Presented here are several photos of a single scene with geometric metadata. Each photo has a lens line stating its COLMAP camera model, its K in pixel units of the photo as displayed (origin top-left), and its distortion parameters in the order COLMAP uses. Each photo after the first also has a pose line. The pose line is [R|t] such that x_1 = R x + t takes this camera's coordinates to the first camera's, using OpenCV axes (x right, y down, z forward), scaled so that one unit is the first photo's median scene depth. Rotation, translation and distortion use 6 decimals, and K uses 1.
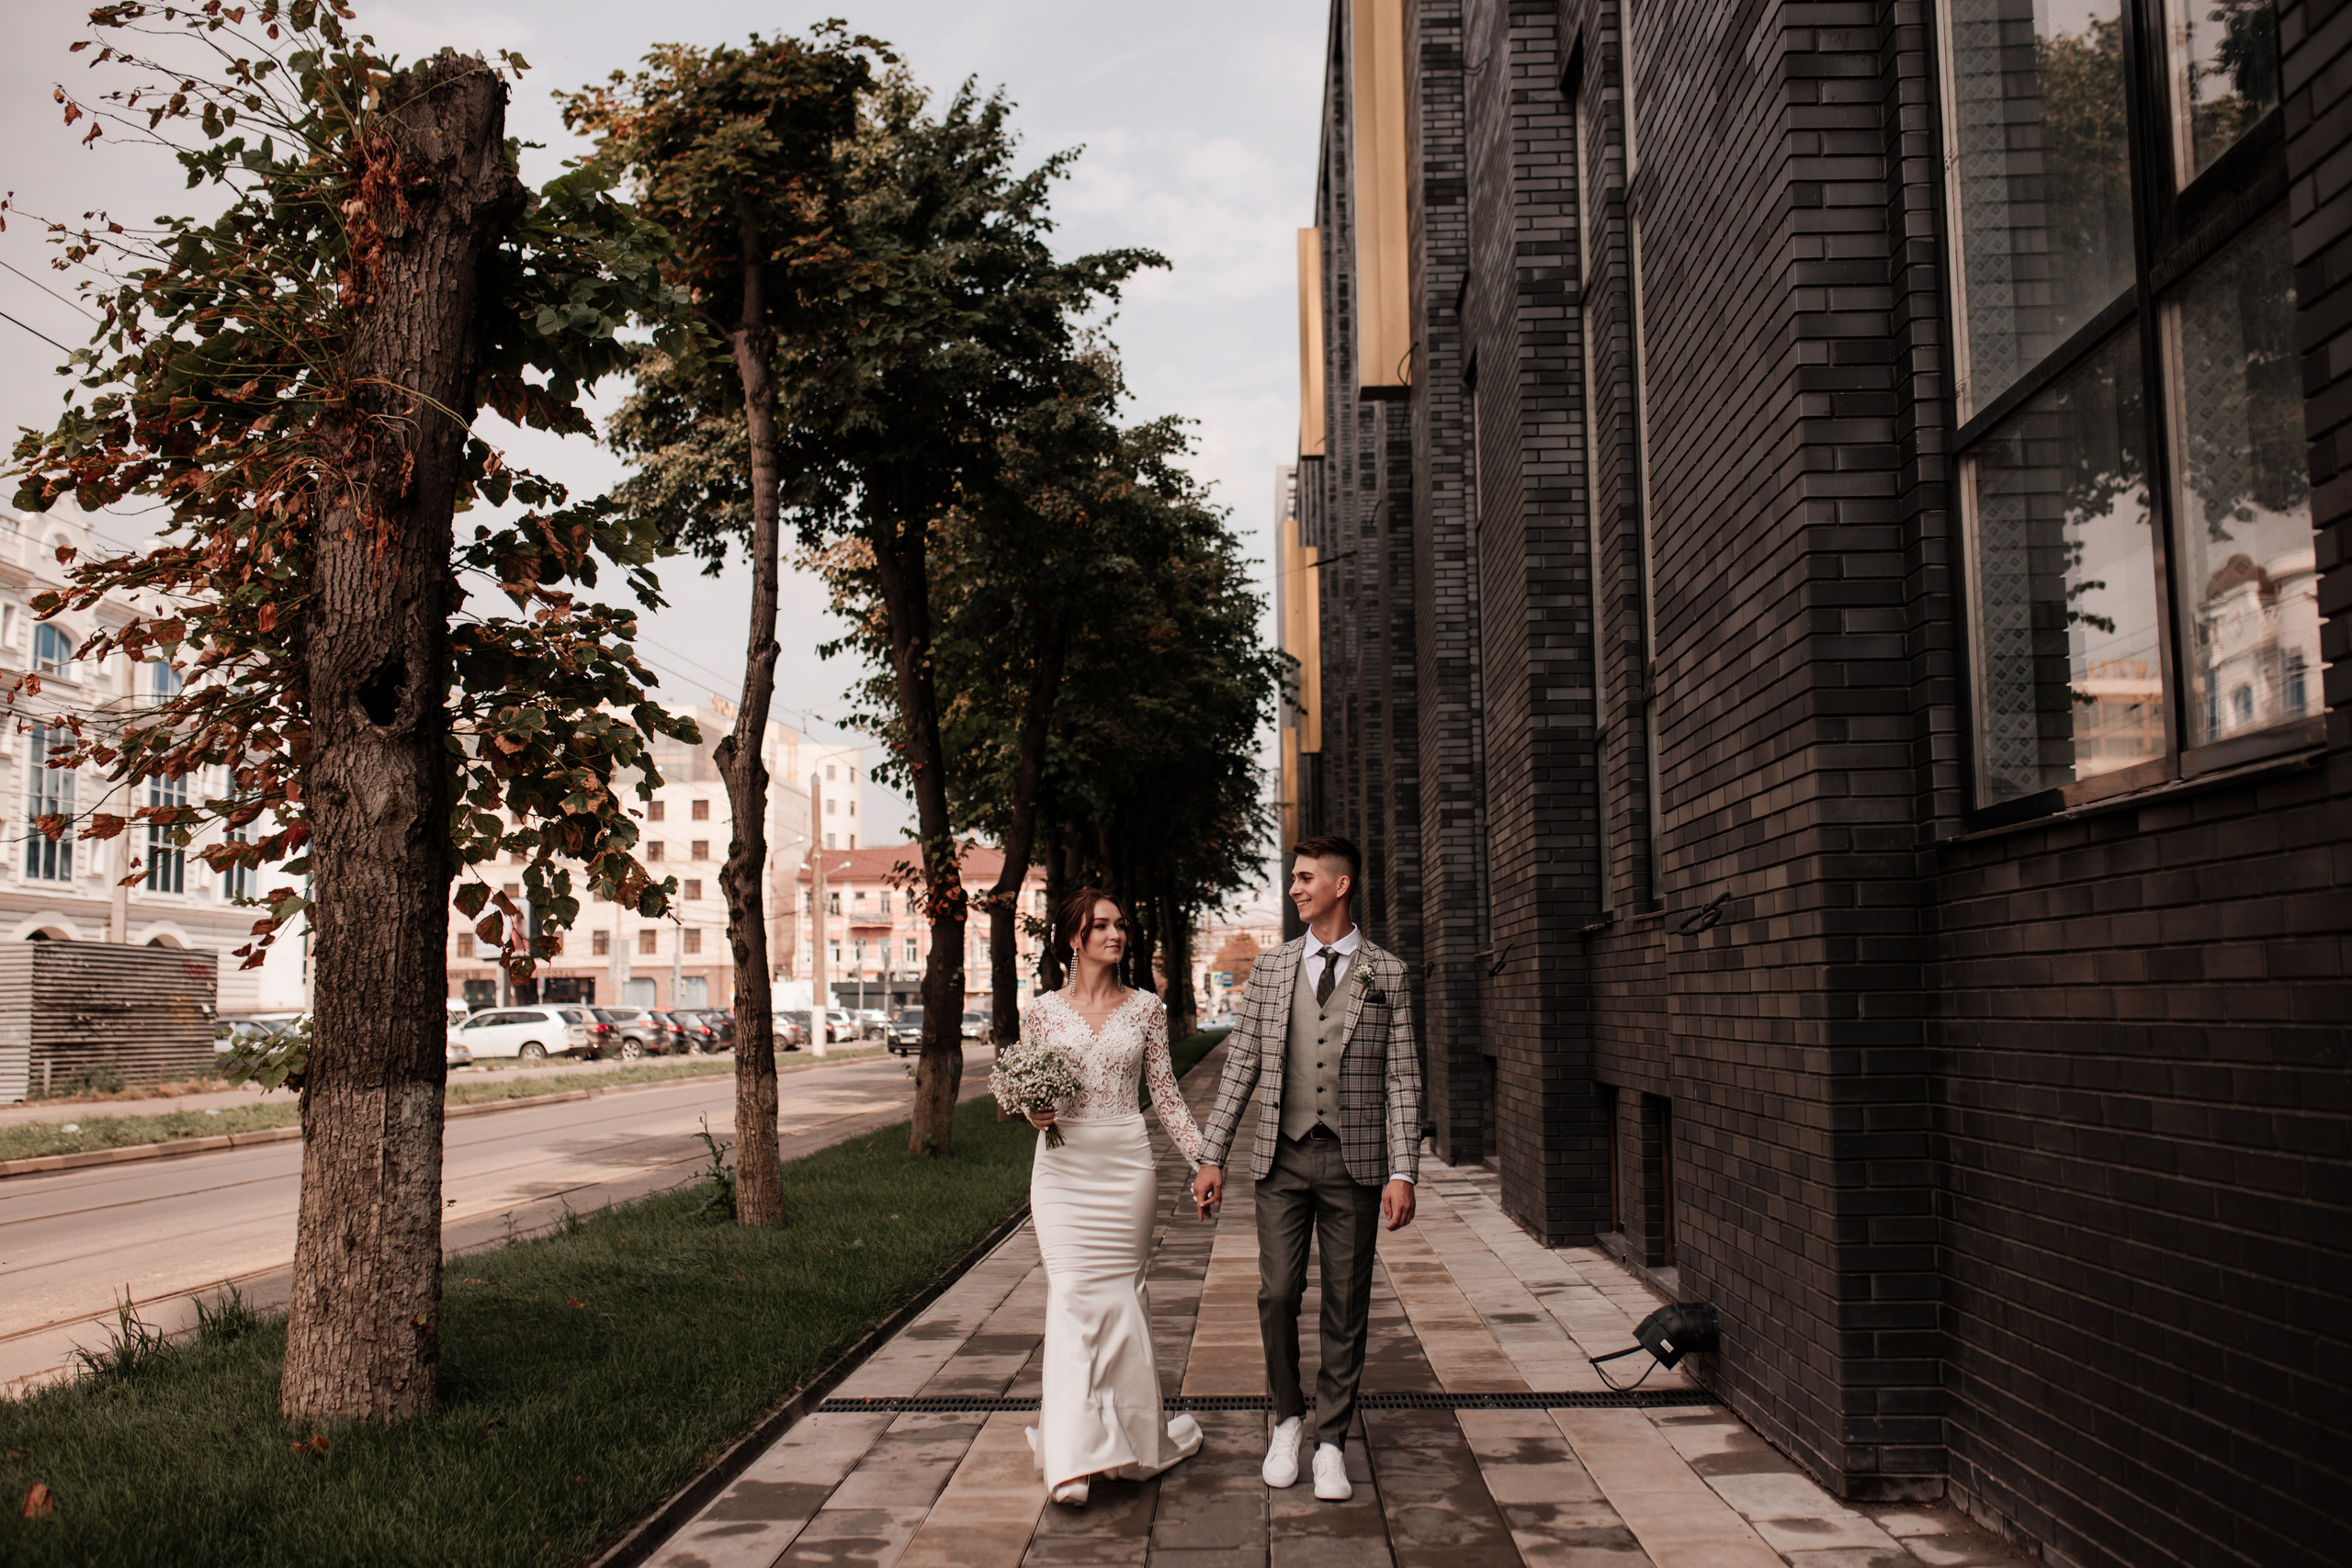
lens RADIAL K [[2298.4, 0, 1176.0], [0, 2298.4, 784.0], [0, 0, 1]] dist [0.014085, -0.002139]
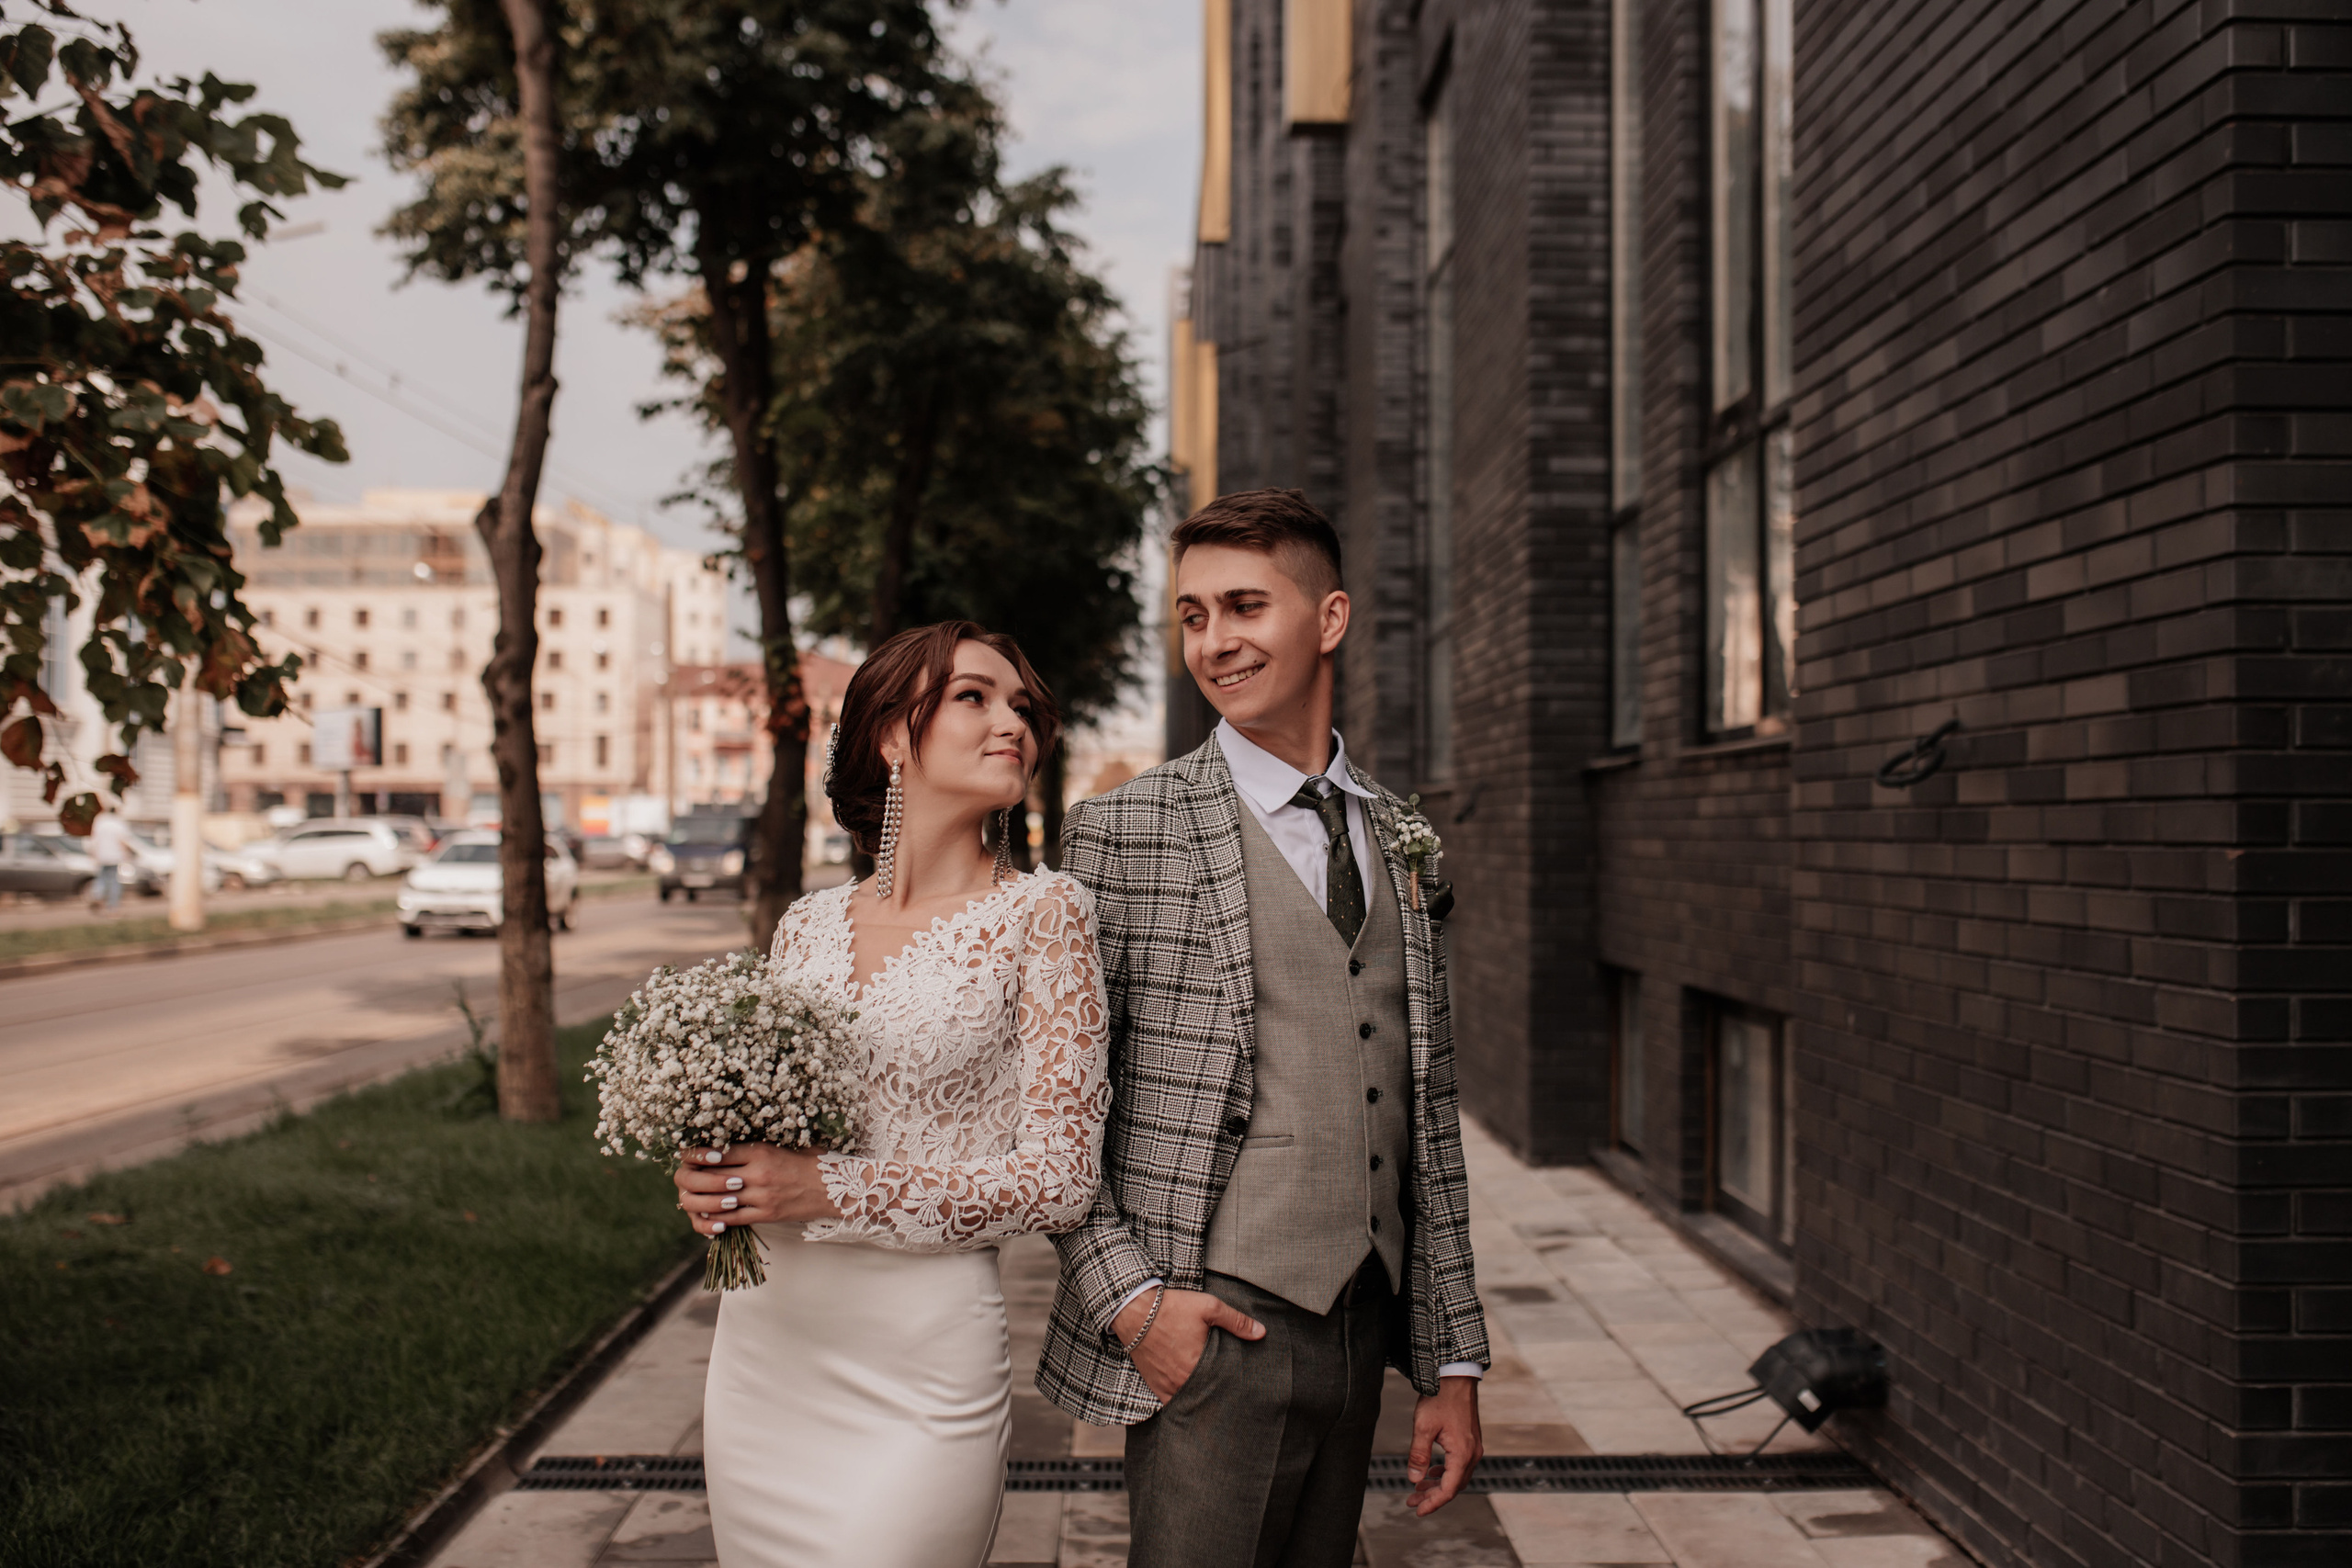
lens RADIAL K [[2315.8, 0, 1176.0], [0, 2315.8, 784.0], [0, 0, 1]] dist [0.013520, -0.009553]
pose [[0.998338, 0.018903, 0.054439, -0.005667], [-0.022997, 0.996875, 0.075571, 0.012994], [-0.052841, -0.076697, 0.995653, 0.226604]]
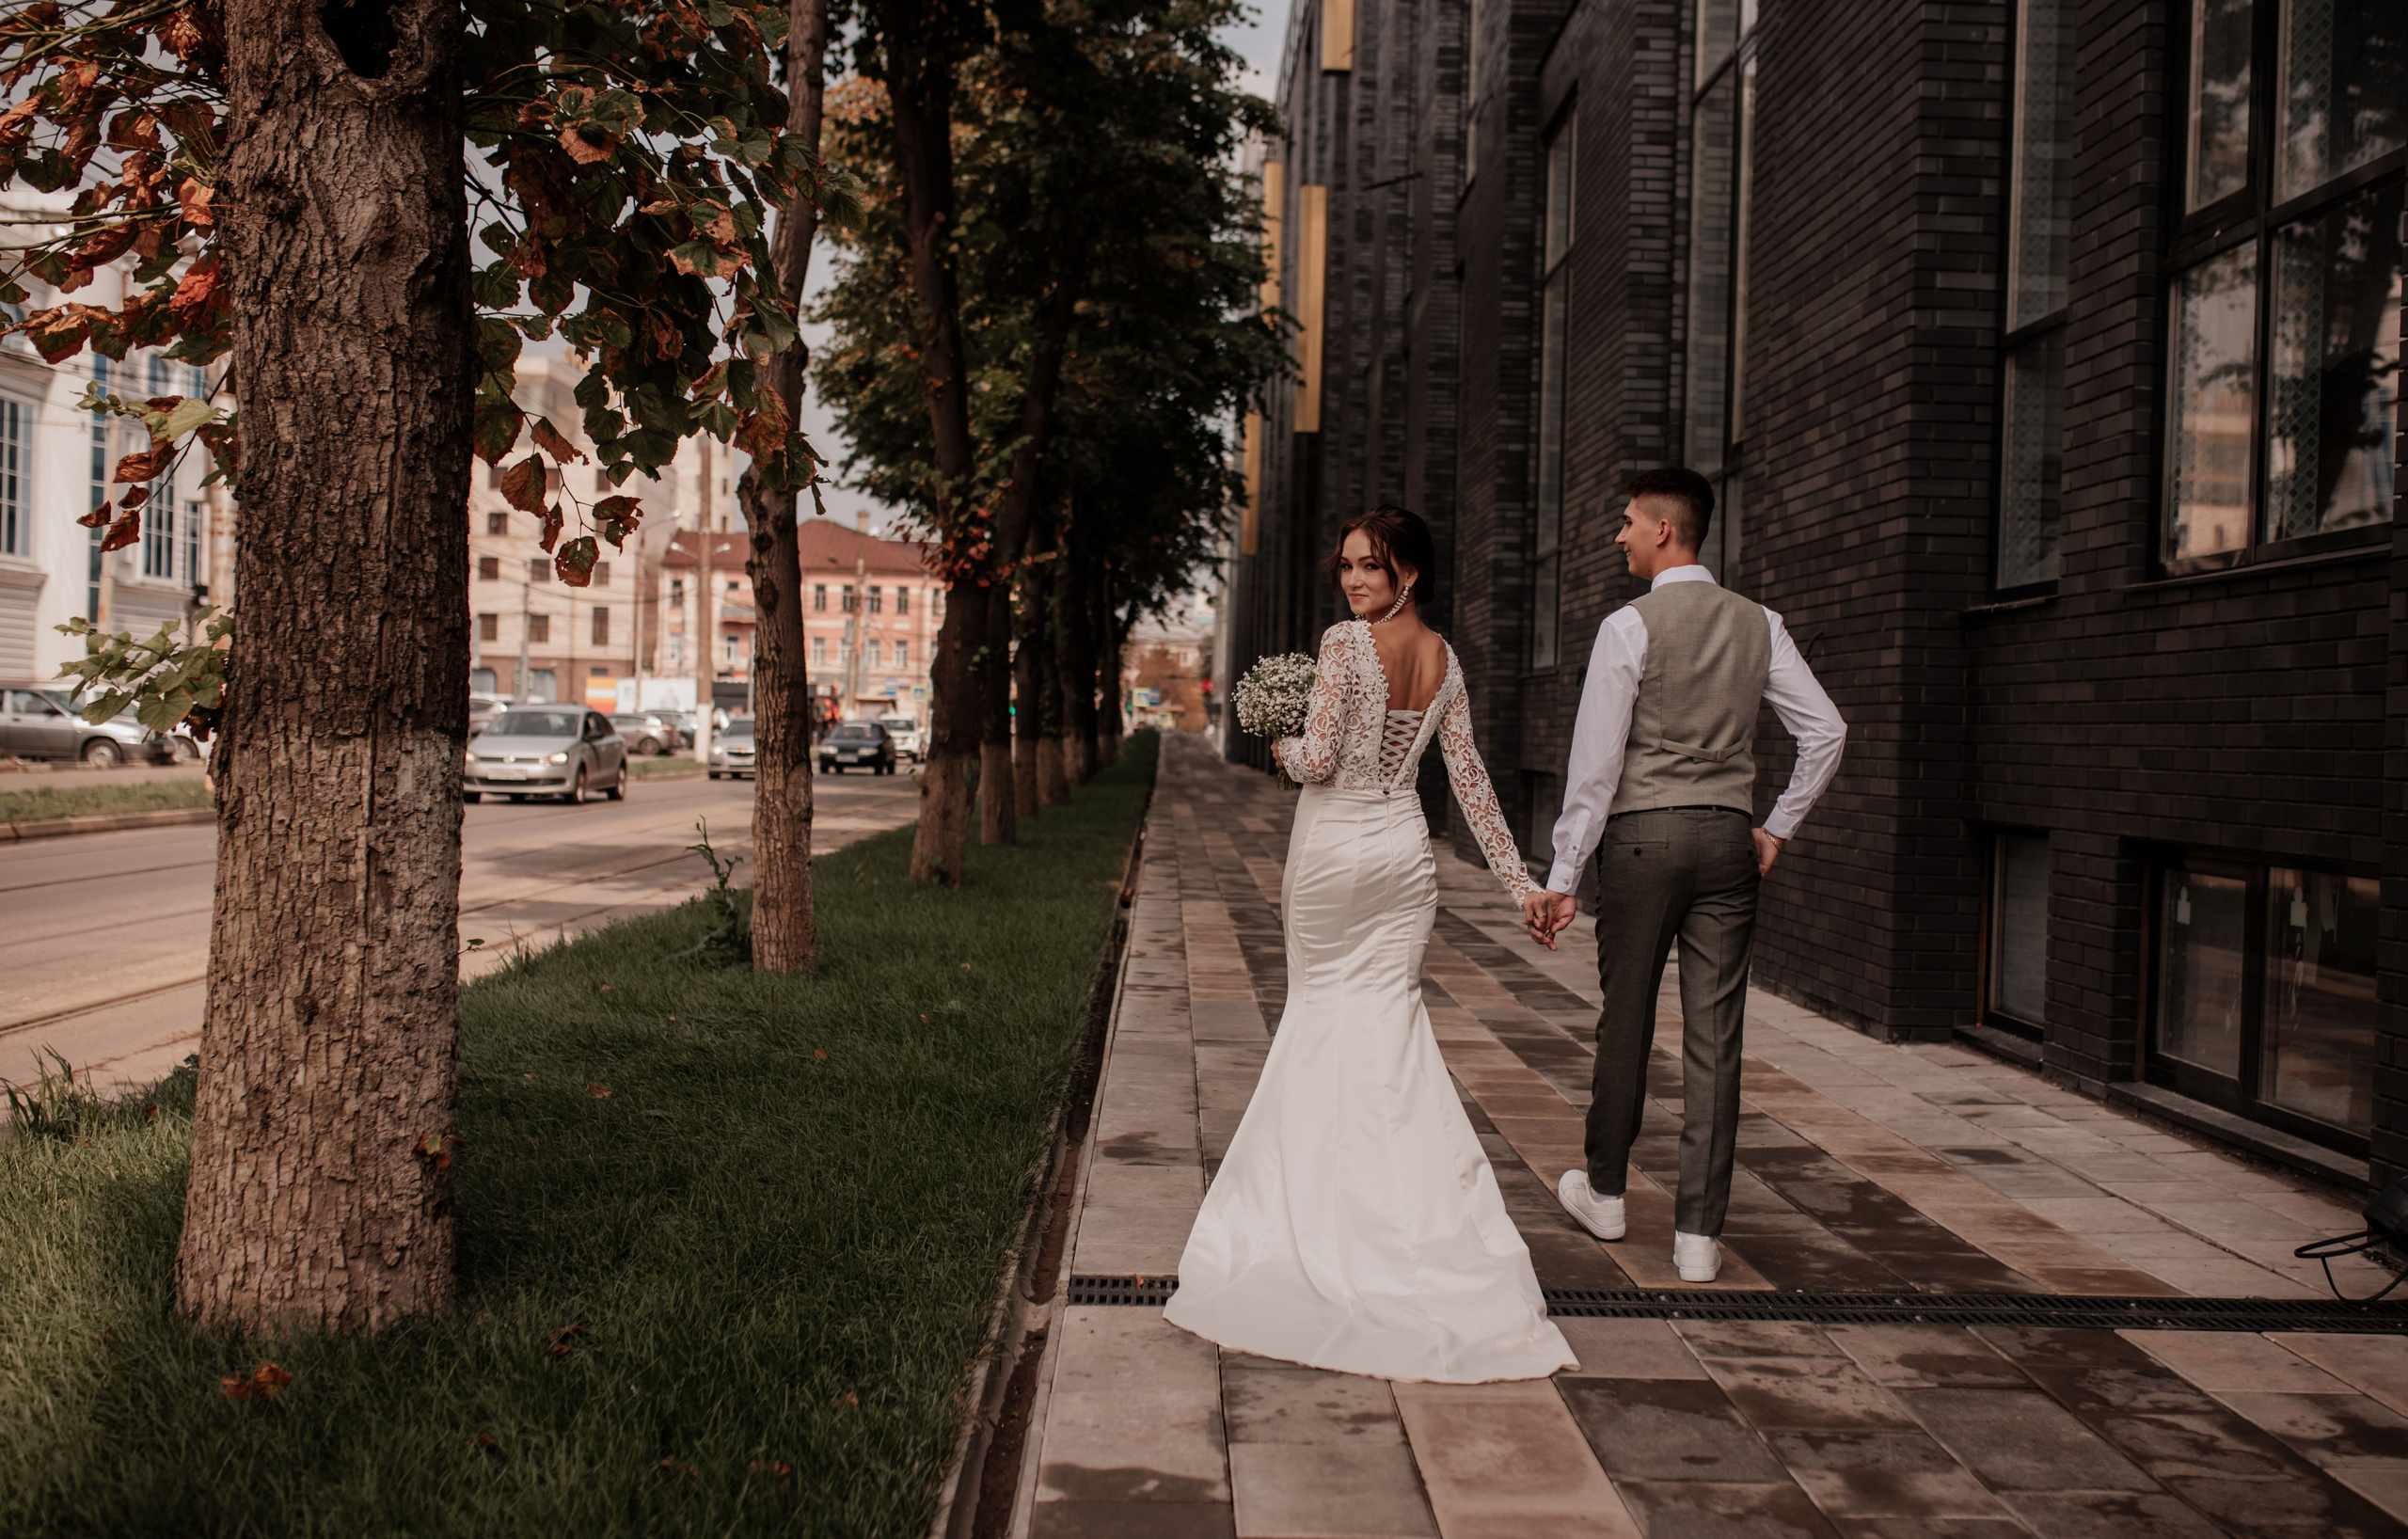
lens RADIAL K [[2520.0, 0, 1241.6], [0, 2520.0, 783.7], [0, 0, 1]] dist [0.006146, 0.008204]
pose [[0.996617, 0.040011, 0.071792, -0.106498], [-0.048116, 0.992203, 0.114973, 0.037623], [-0.066632, -0.118038, 0.990771, 0.228650]]
